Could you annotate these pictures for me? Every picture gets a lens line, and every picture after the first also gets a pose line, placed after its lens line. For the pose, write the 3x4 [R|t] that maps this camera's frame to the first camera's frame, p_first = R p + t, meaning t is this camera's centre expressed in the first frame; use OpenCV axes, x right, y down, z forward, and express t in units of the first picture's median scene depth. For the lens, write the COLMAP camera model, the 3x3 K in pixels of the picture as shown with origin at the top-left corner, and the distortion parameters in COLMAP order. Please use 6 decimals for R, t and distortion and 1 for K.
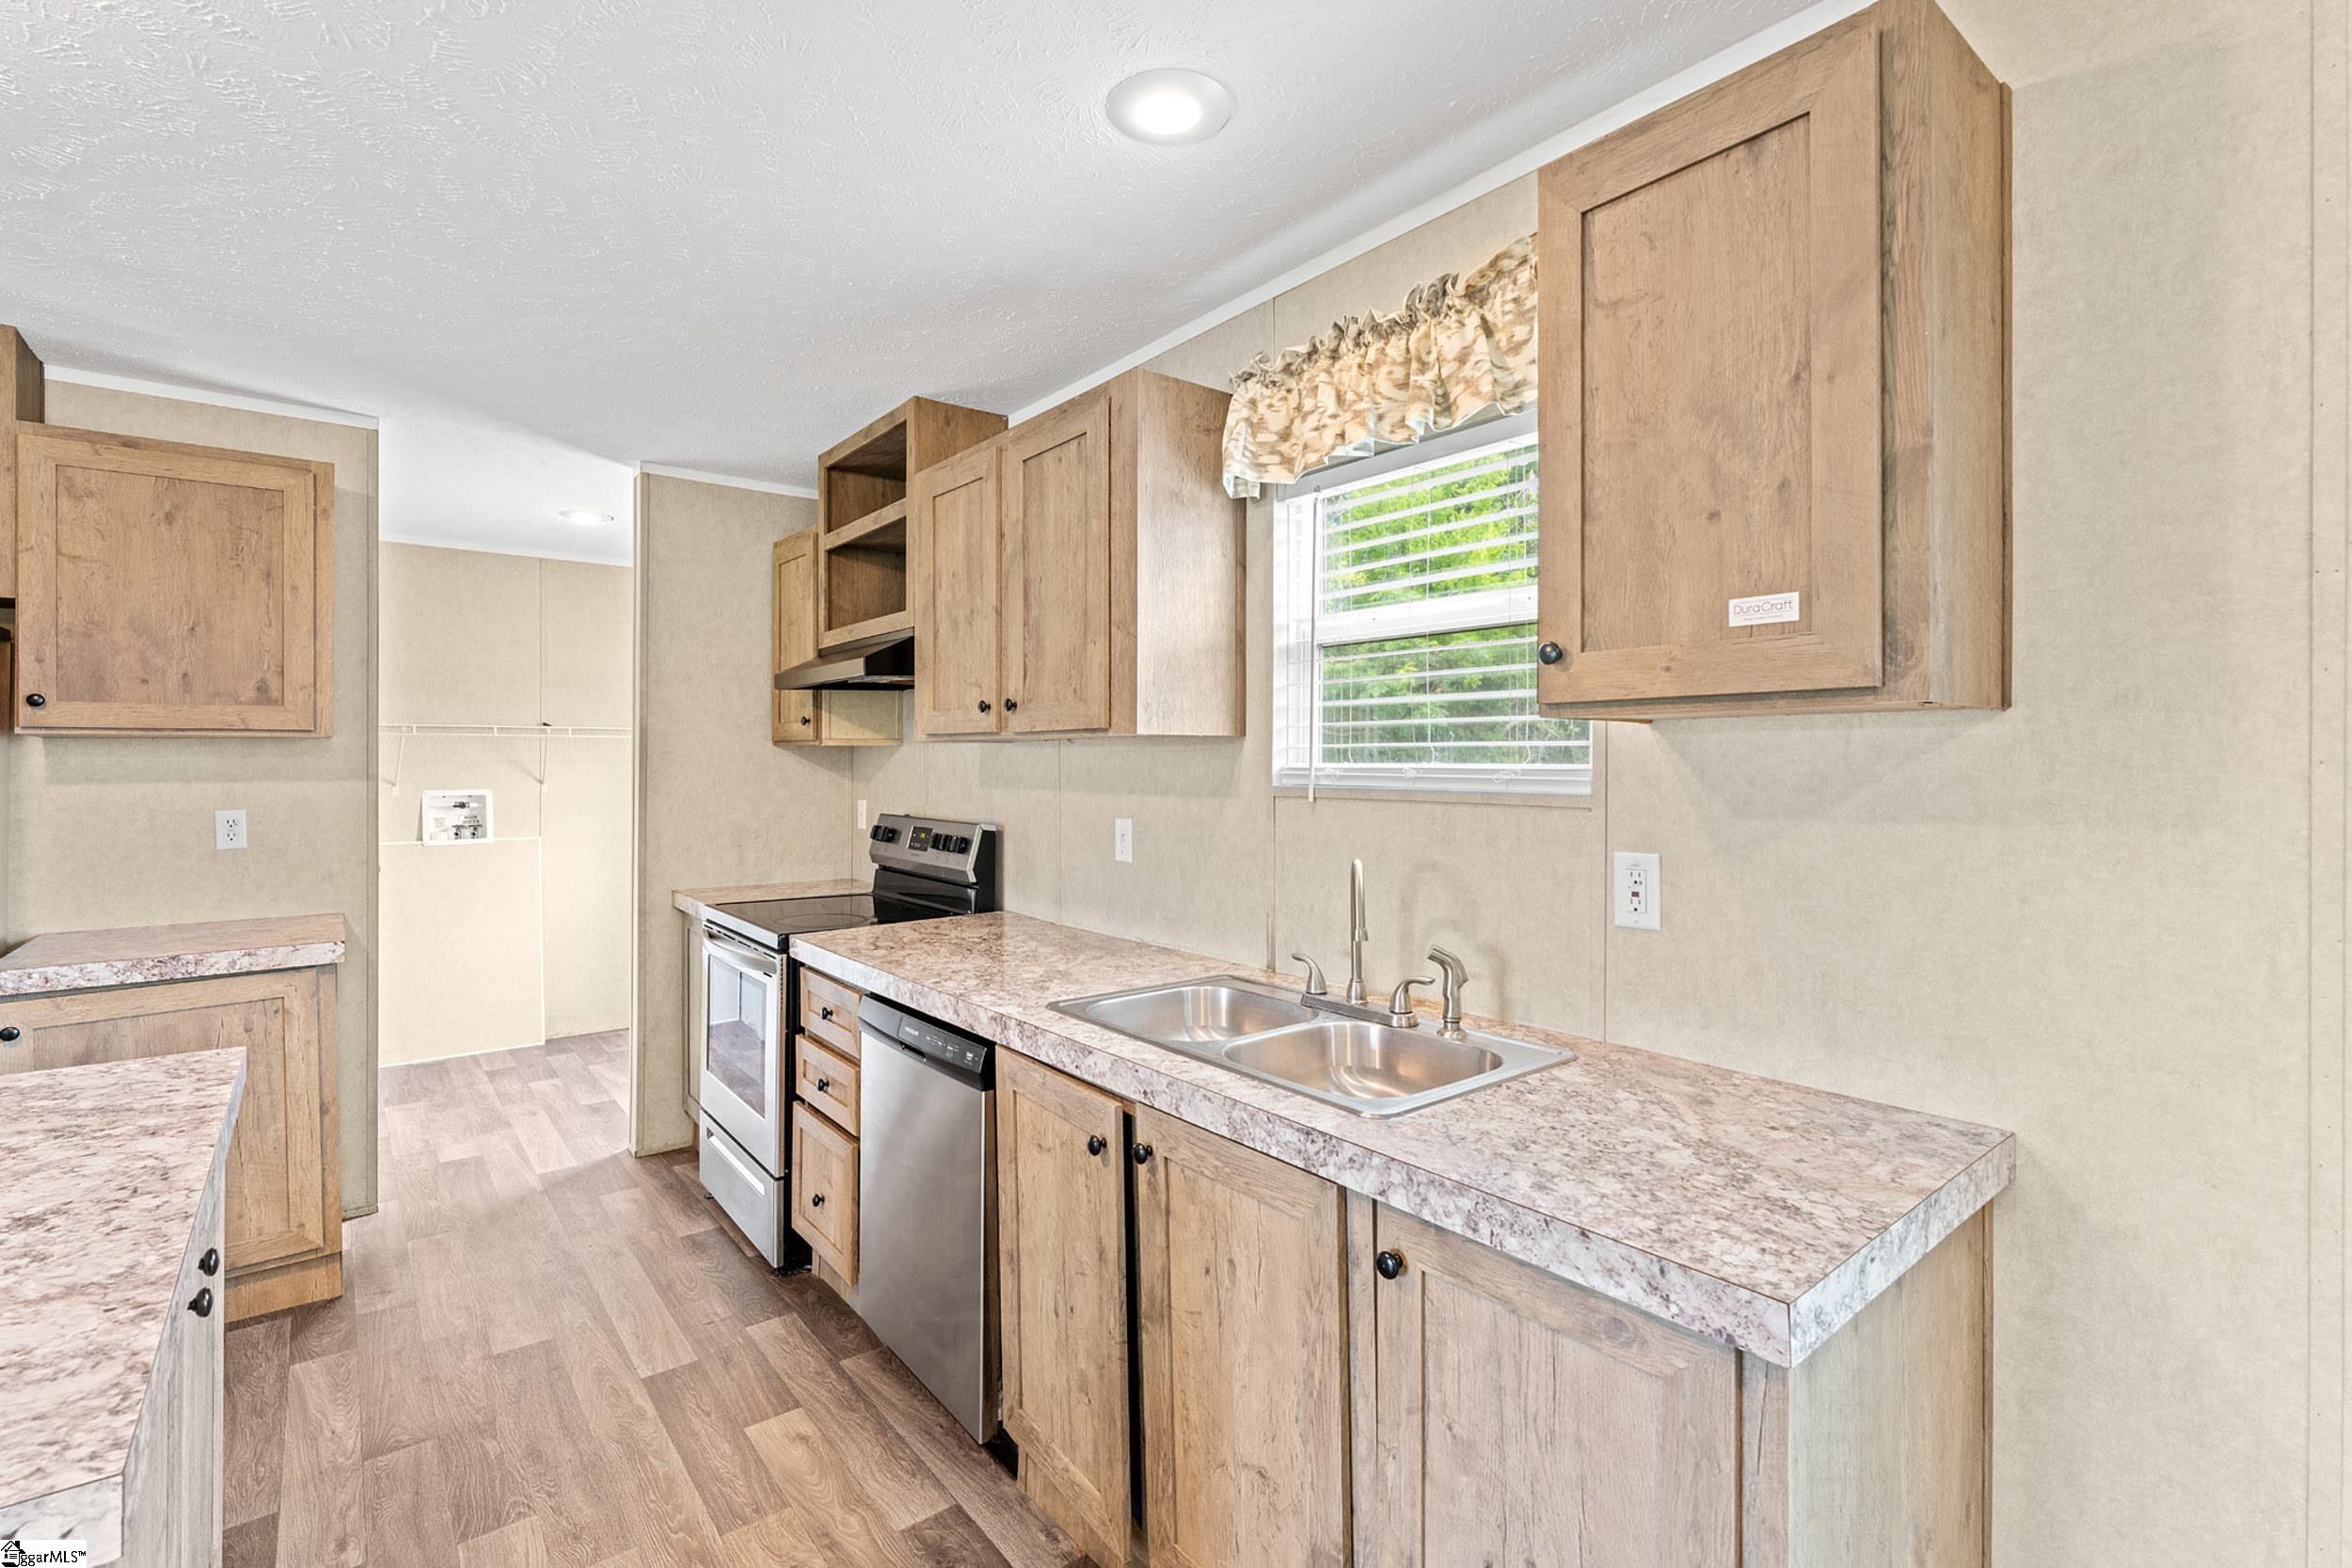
lens RADIAL K [[1059.9, 0, 1166.4], [0, 1059.9, 762.9], [0, 0, 1]] dist [-0.001255, -0.000098]
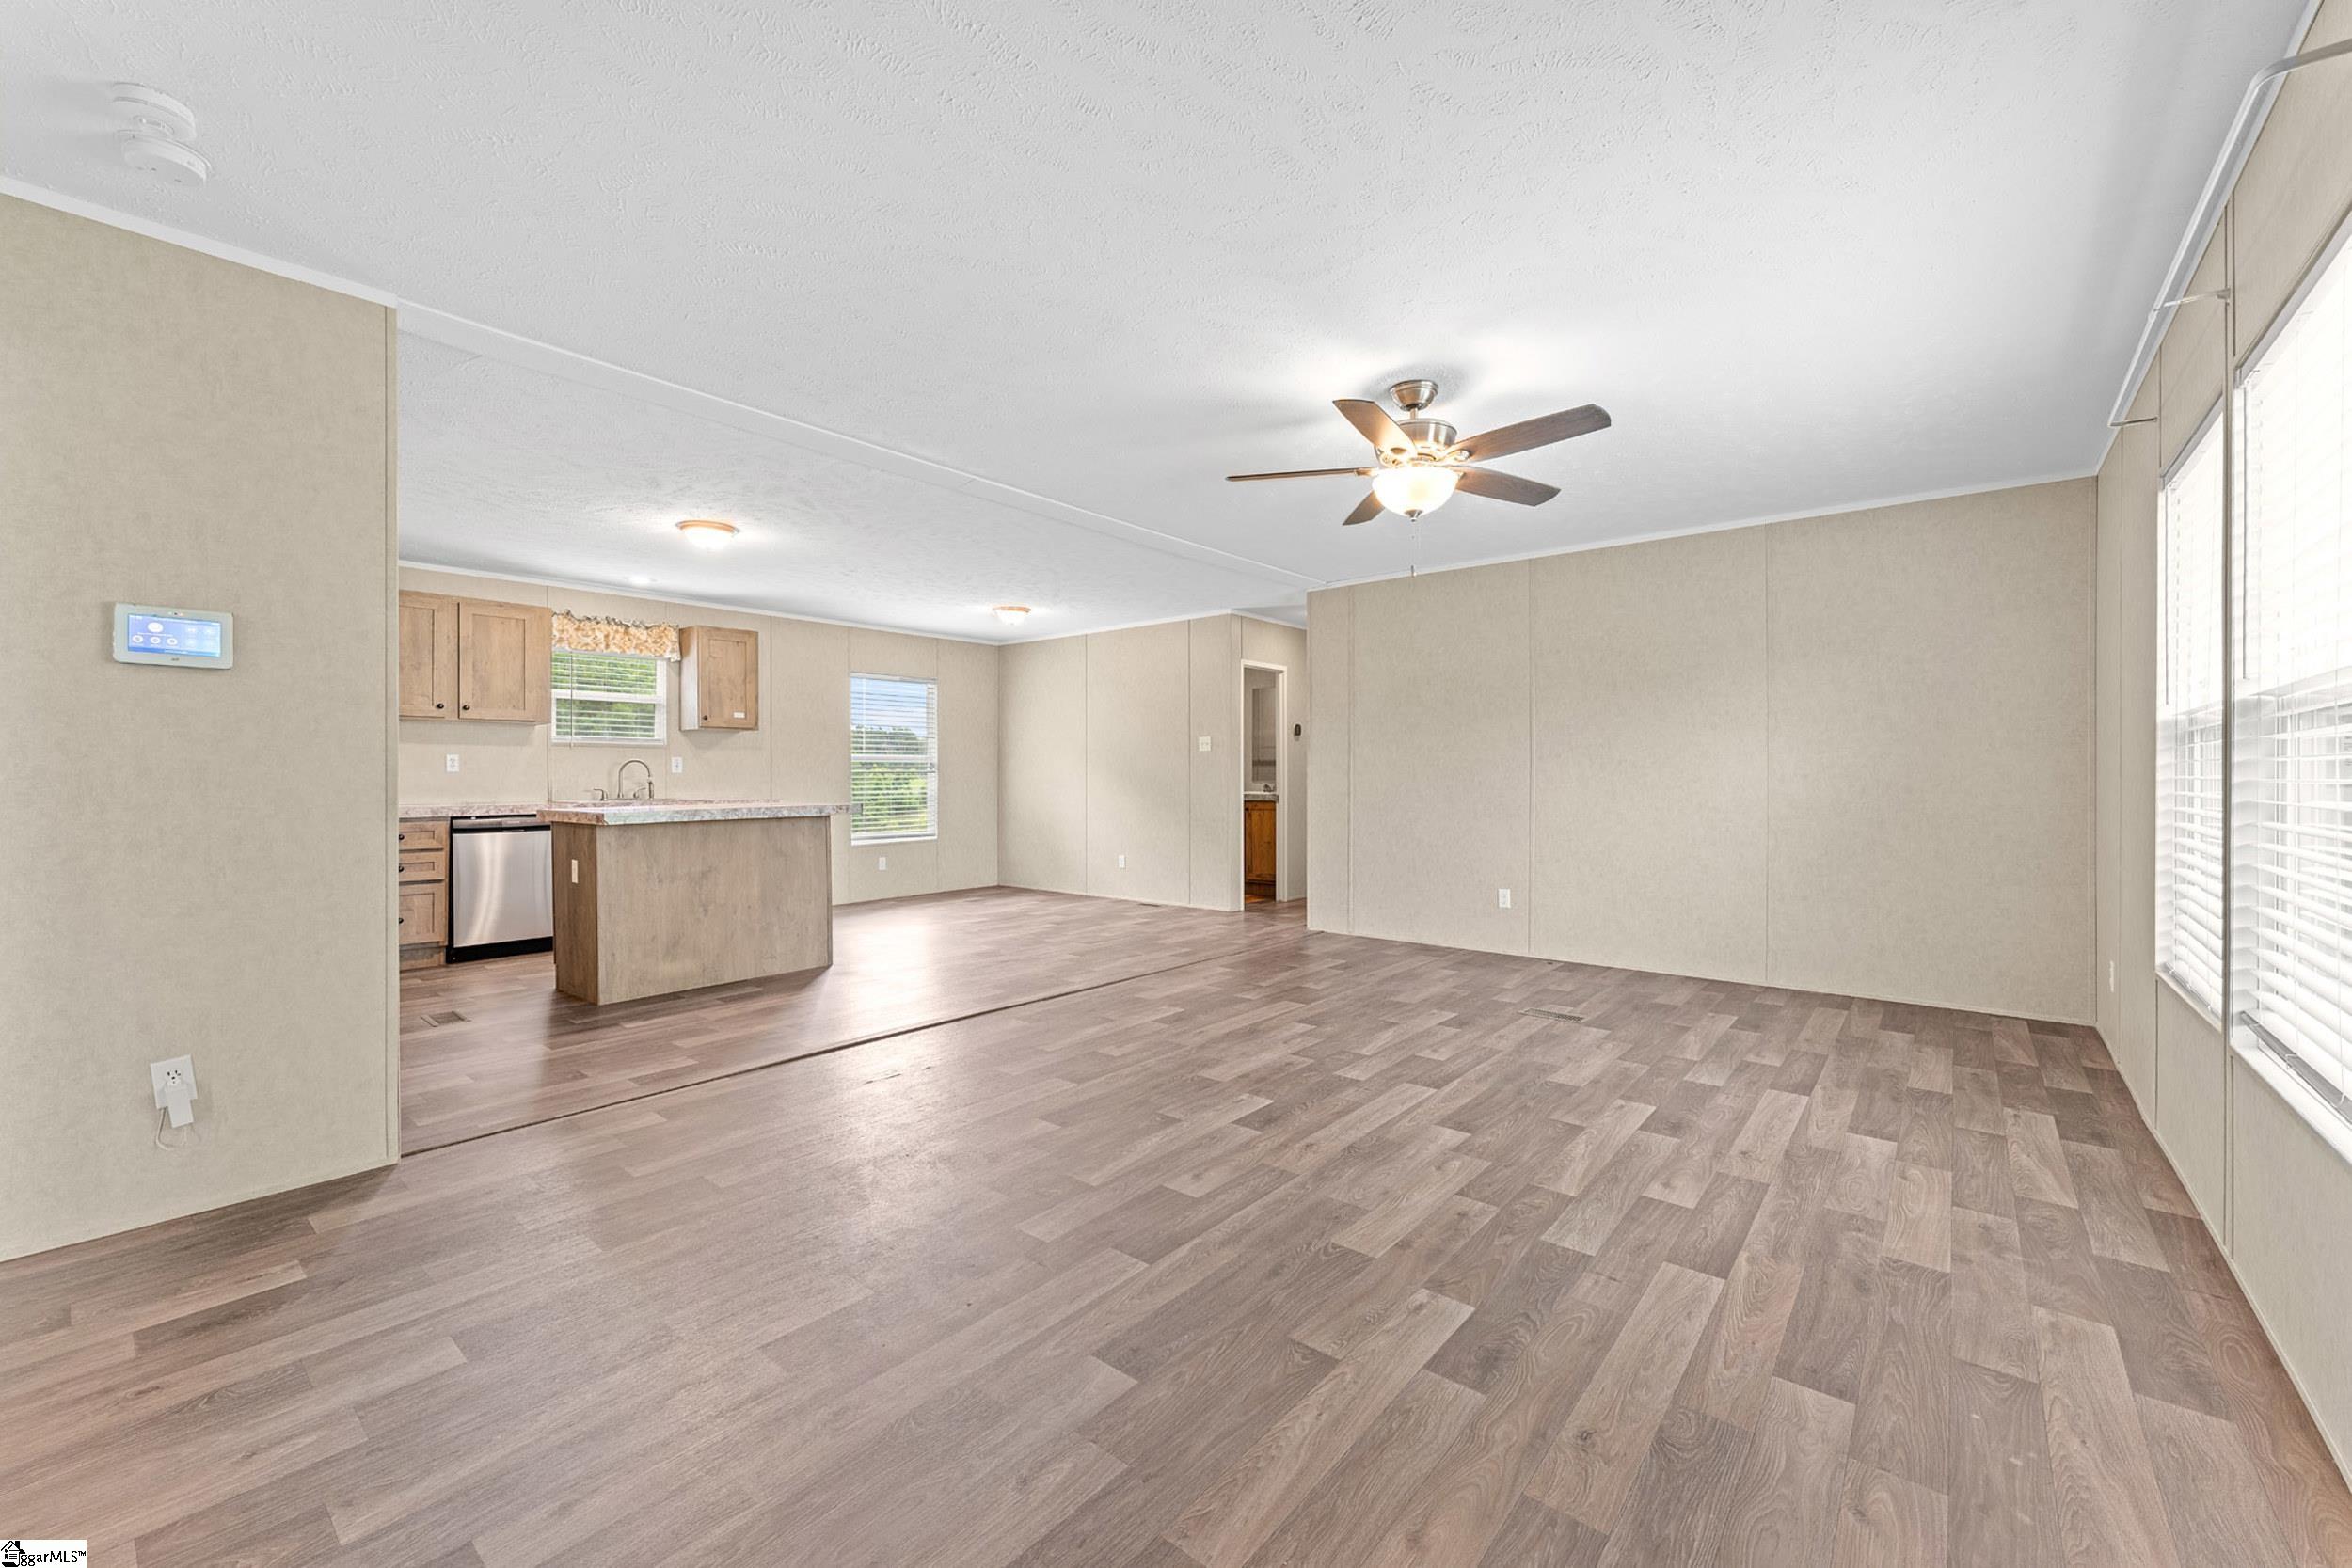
lens RADIAL K [[937.8, 0, 1169.7], [0, 937.8, 773.5], [0, 0, 1]] dist [0.003098, -0.000912]
pose [[-0.205806, 0.001109, 0.978592, -2.989163], [0.000640, 0.999999, -0.000999, 0.118732], [-0.978593, 0.000421, -0.205806, -0.217393]]
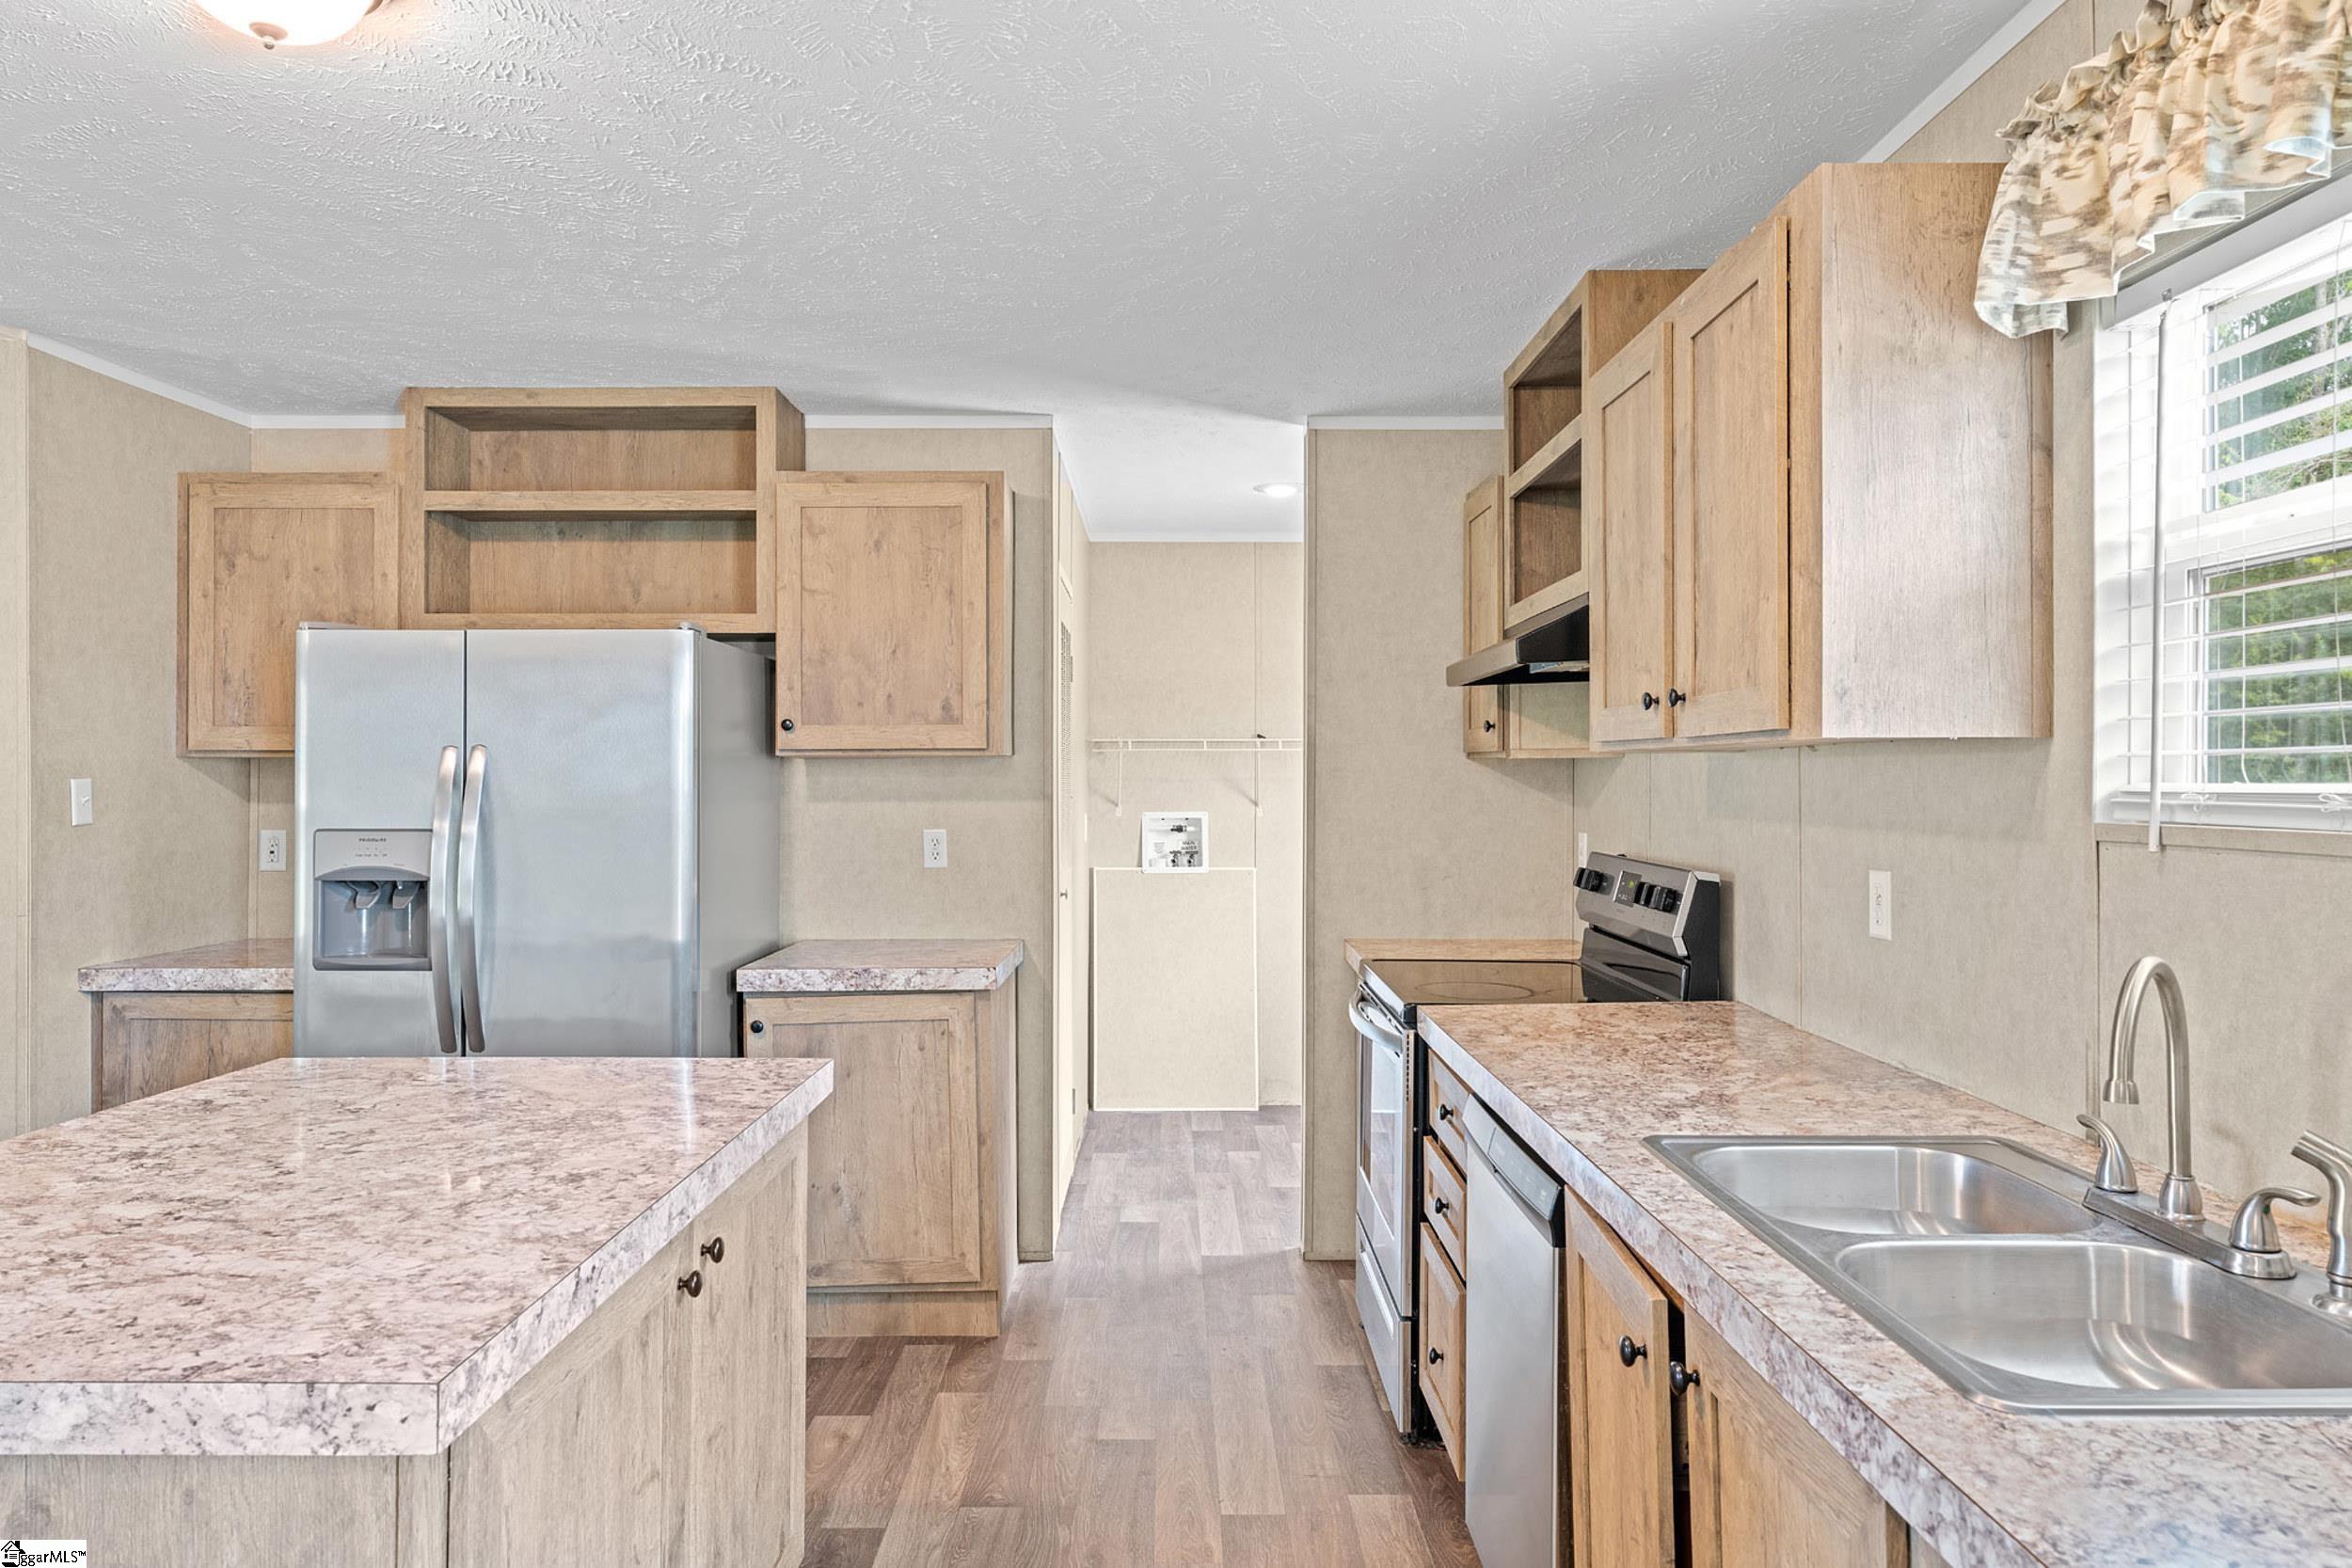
lens RADIAL K [[1464.2, 0, 1171.5], [0, 1464.2, 776.7], [0, 0, 1]] dist [0.001335, -0.001616]
pose [[0.786470, -0.002279, -0.617624, 0.197839], [0.001046, 0.999997, -0.002358, -0.002082], [0.617627, 0.001209, 0.786470, 0.061354]]
